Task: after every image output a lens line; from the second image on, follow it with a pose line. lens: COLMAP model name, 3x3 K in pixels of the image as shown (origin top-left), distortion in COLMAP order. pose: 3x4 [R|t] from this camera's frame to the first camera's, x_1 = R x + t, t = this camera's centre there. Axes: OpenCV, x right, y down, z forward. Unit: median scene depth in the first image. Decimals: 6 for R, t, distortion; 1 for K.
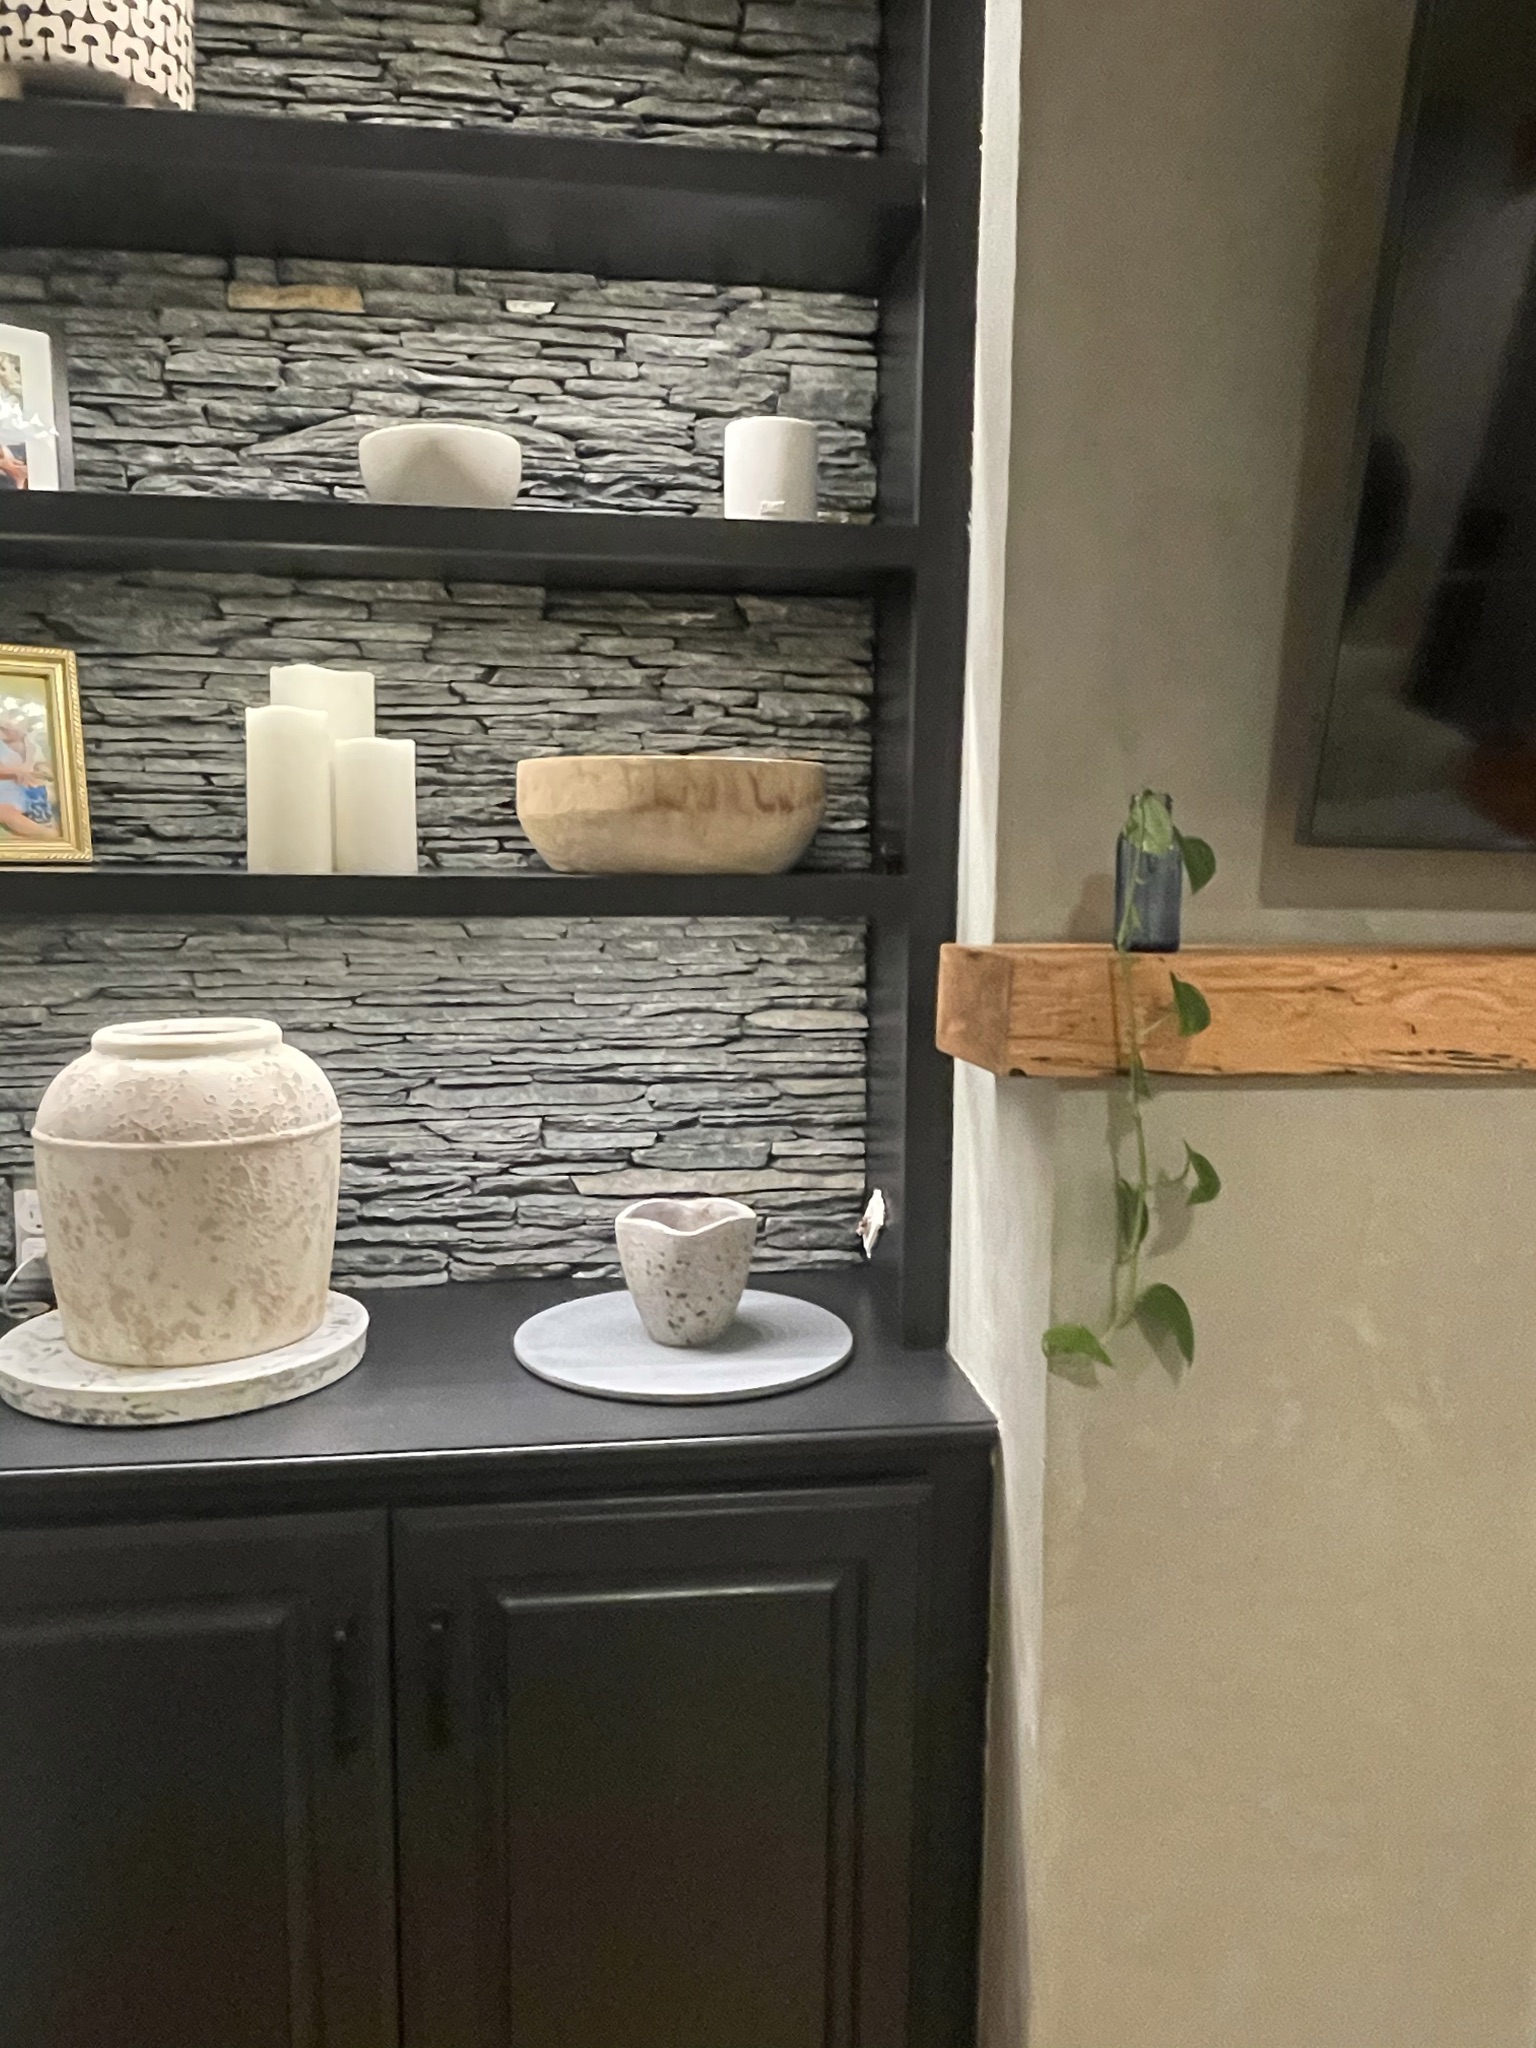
lens RADIAL K [[1530.0, 0, 773.2], [0, 1530.0, 1007.4], [0, 0, 1]] dist [0.019643, -0.033954]
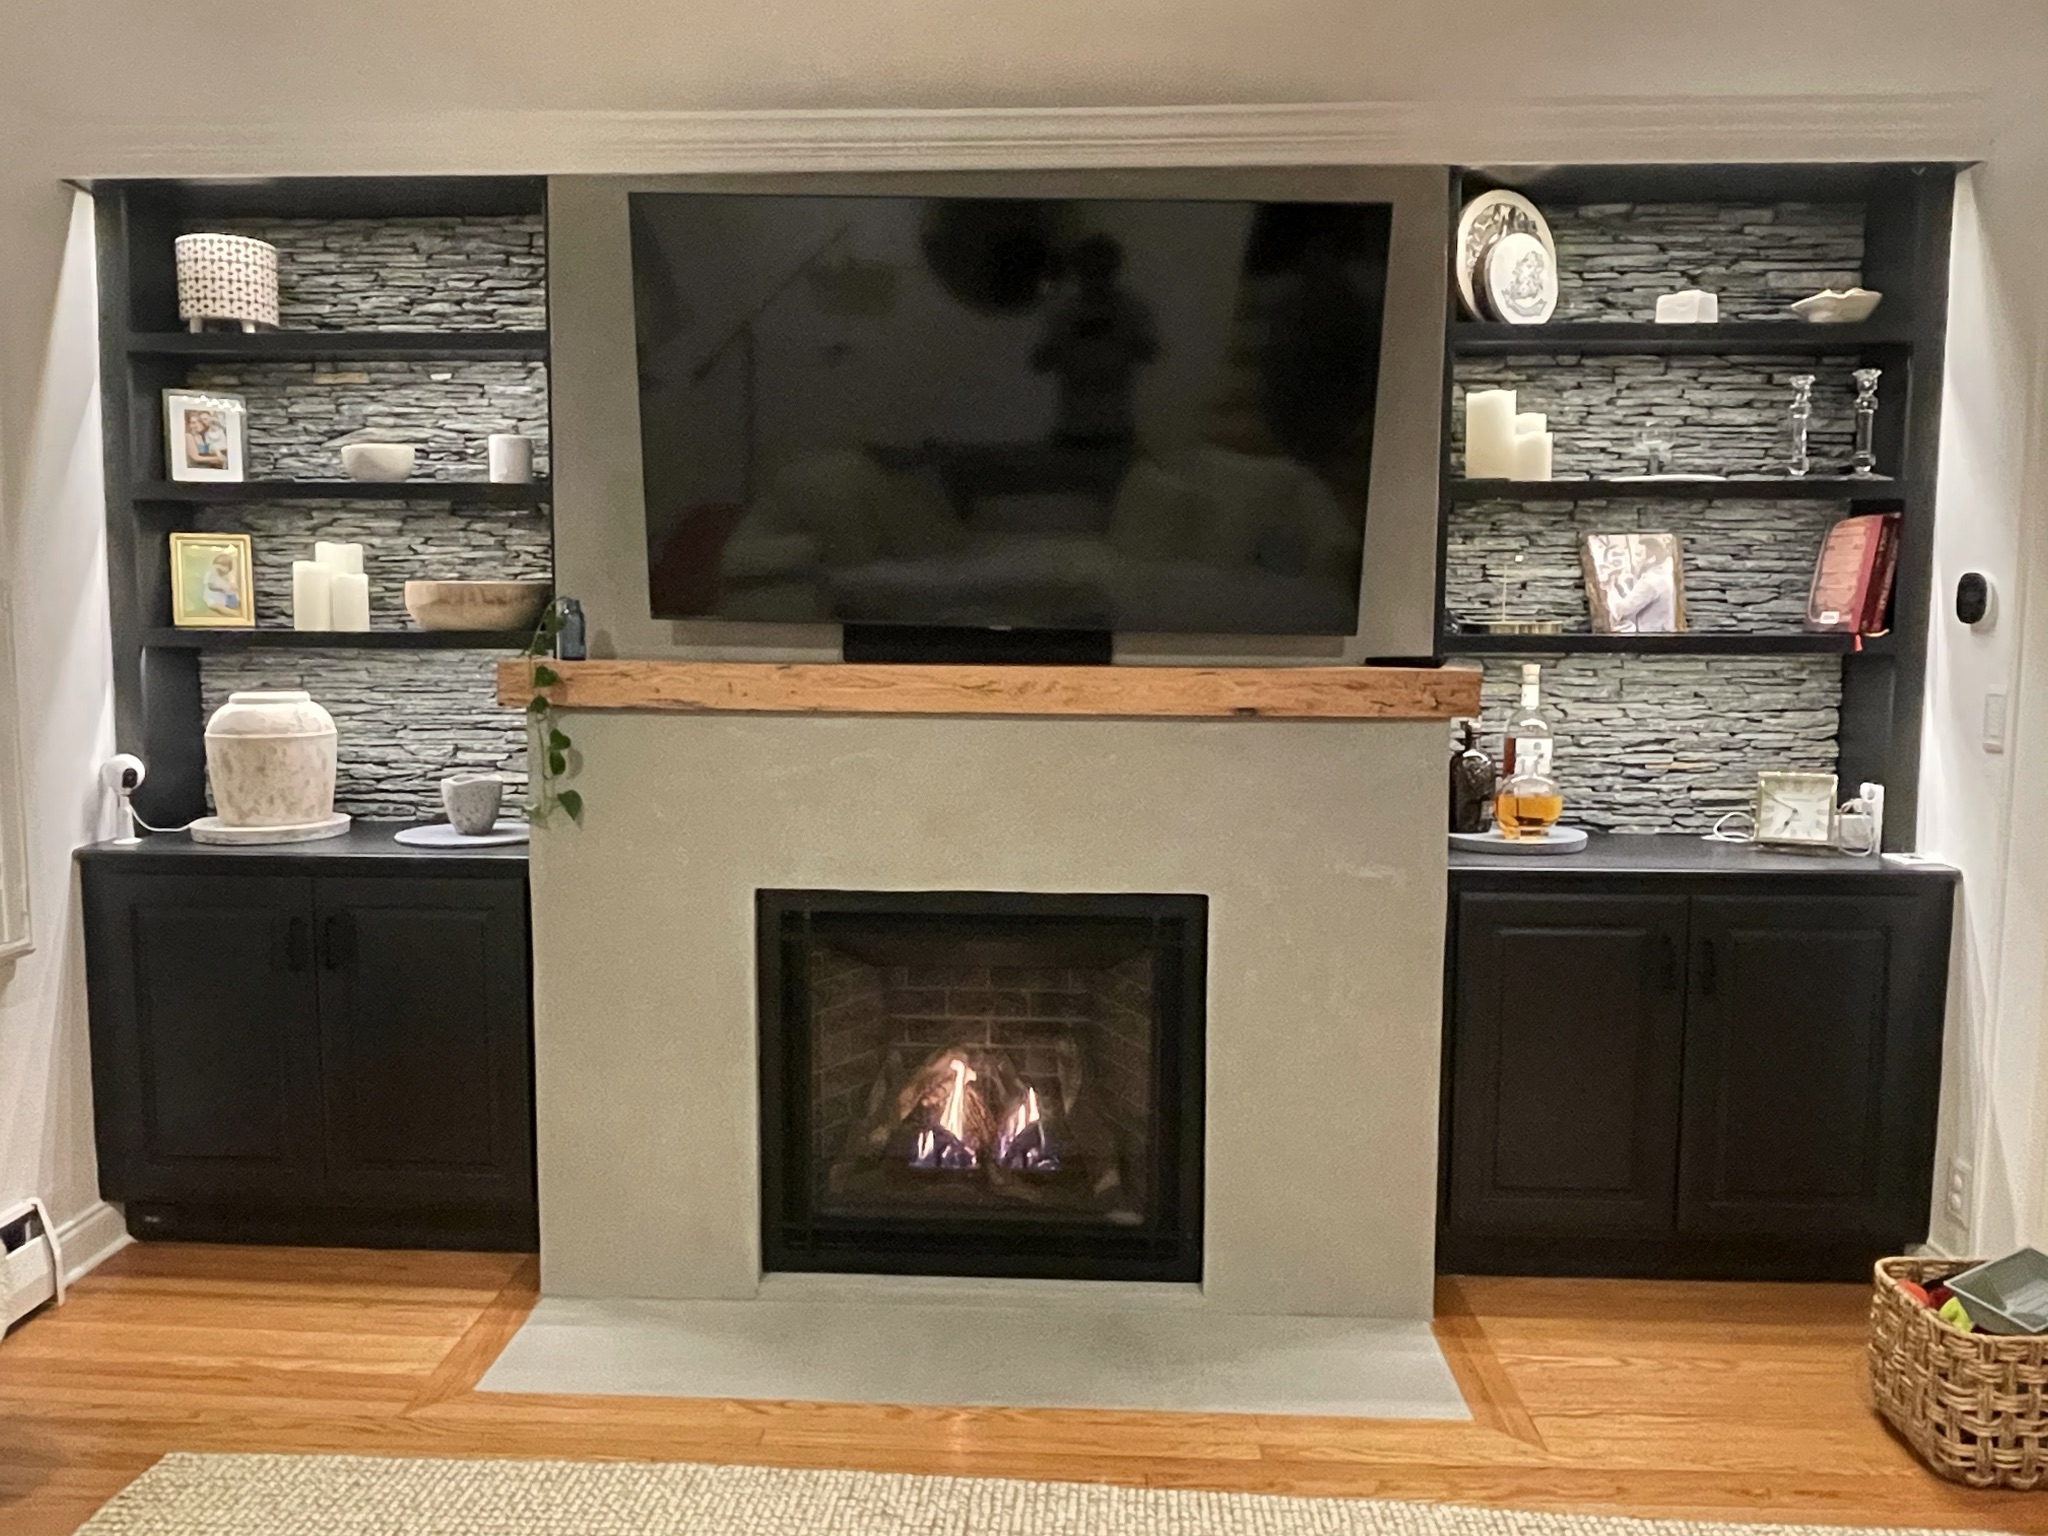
lens RADIAL K [[1530.0, 0, 1024.0], [0, 1530.0, 775.0], [0, 0, 1]] dist [0.019643, -0.033954]
pose [[0.981727, 0.016904, -0.189542, 1.108106], [-0.017064, 0.999854, 0.000783, 0.104996], [0.189527, 0.002465, 0.981872, -1.025475]]
